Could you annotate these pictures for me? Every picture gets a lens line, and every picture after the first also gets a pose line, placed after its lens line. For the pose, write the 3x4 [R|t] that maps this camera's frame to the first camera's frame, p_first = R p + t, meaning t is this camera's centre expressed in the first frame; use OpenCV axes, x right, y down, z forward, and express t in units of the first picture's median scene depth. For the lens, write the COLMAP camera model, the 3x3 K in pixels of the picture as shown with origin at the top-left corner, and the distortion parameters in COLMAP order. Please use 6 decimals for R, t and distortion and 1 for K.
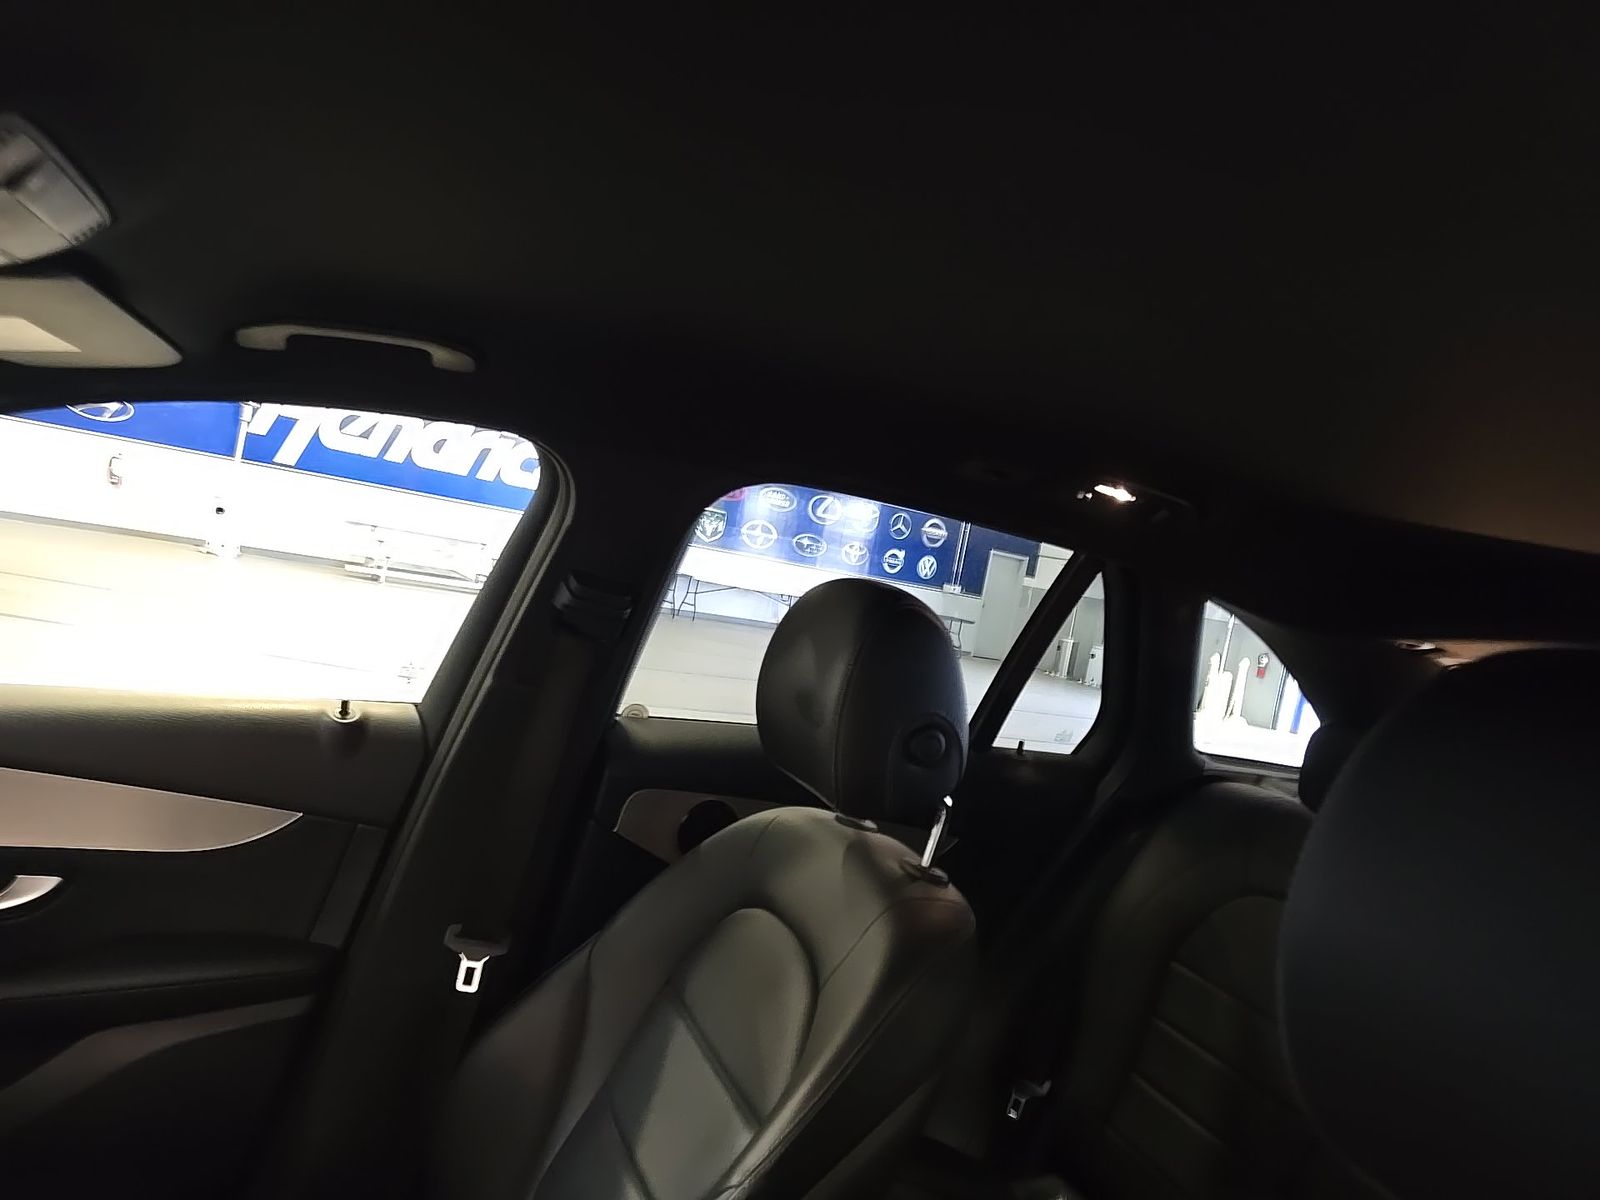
lens RADIAL K [[1095.9, 0, 811.2], [0, 1095.9, 596.6], [0, 0, 1]] dist [0.046876, -0.033417]
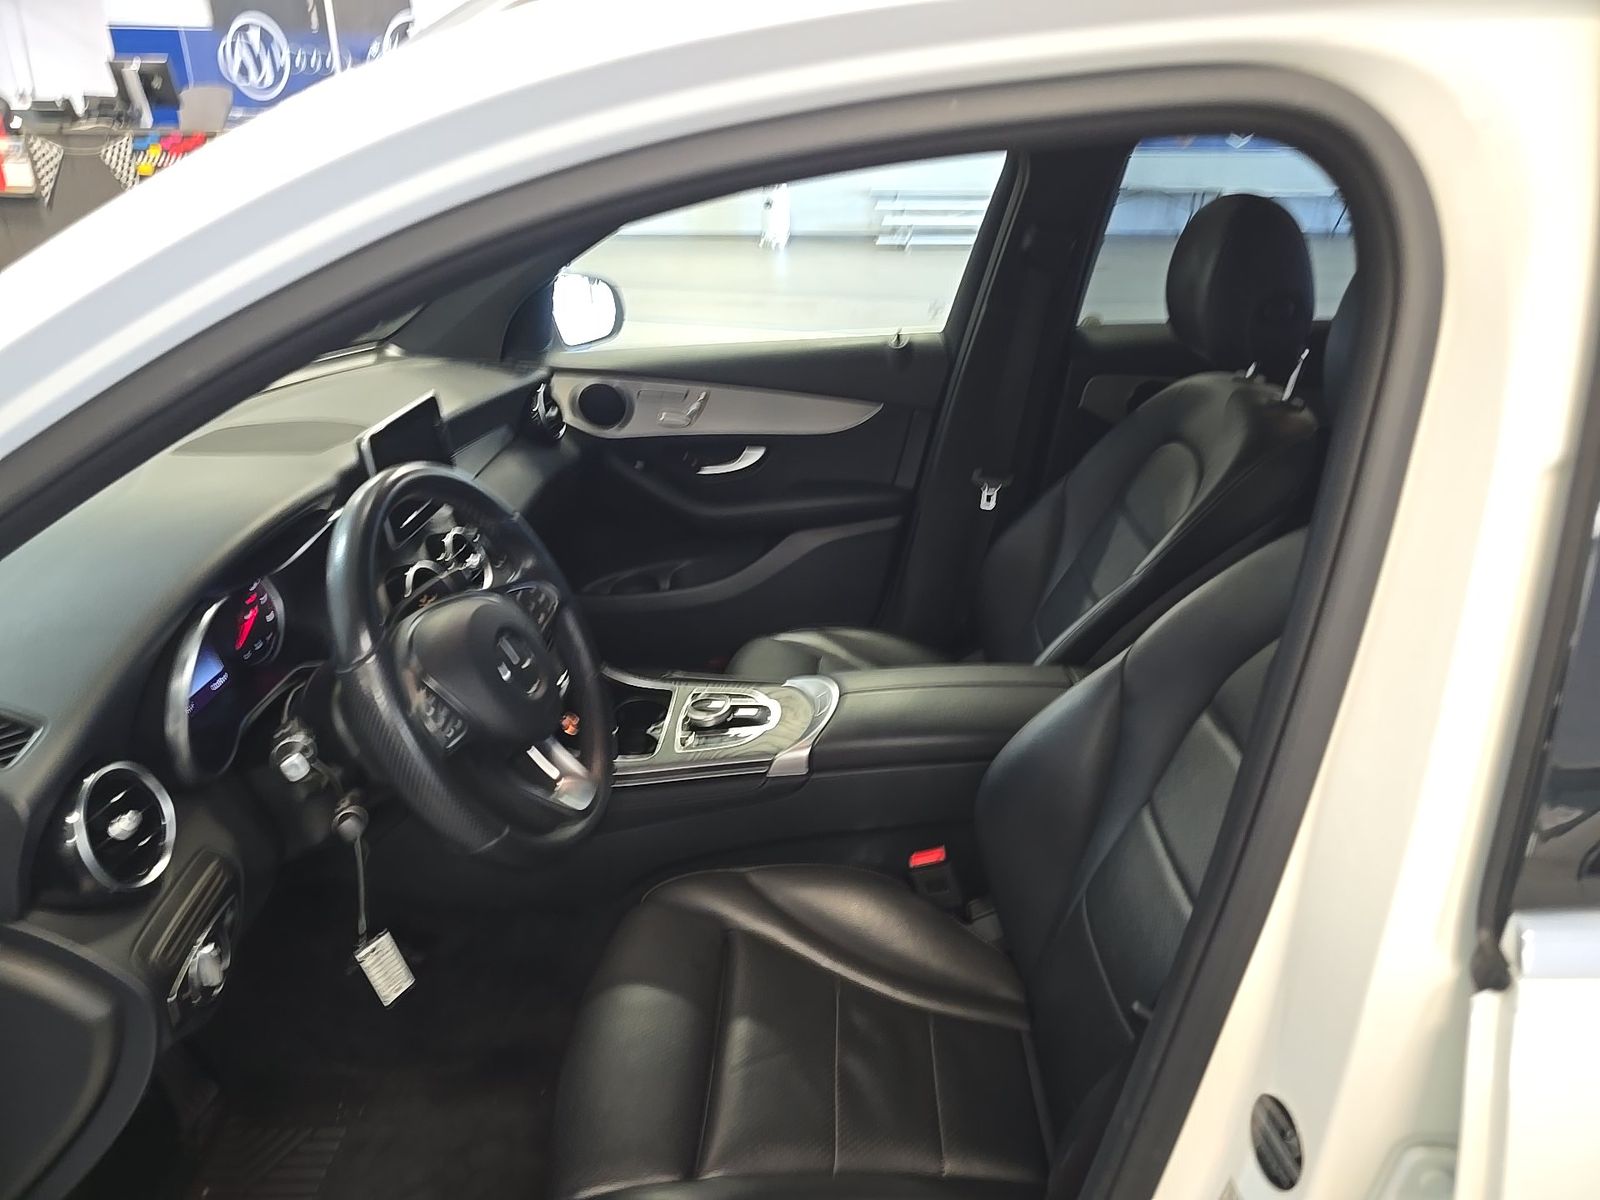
lens RADIAL K [[1051.0, 0, 805.0], [0, 1051.0, 617.3], [0, 0, 1]] dist [0.050478, -0.031424]
pose [[0.892807, 0.011563, -0.450292, 0.142377], [0.141311, 0.942013, 0.304372, -0.000045], [0.427700, -0.335376, 0.839402, -0.459443]]
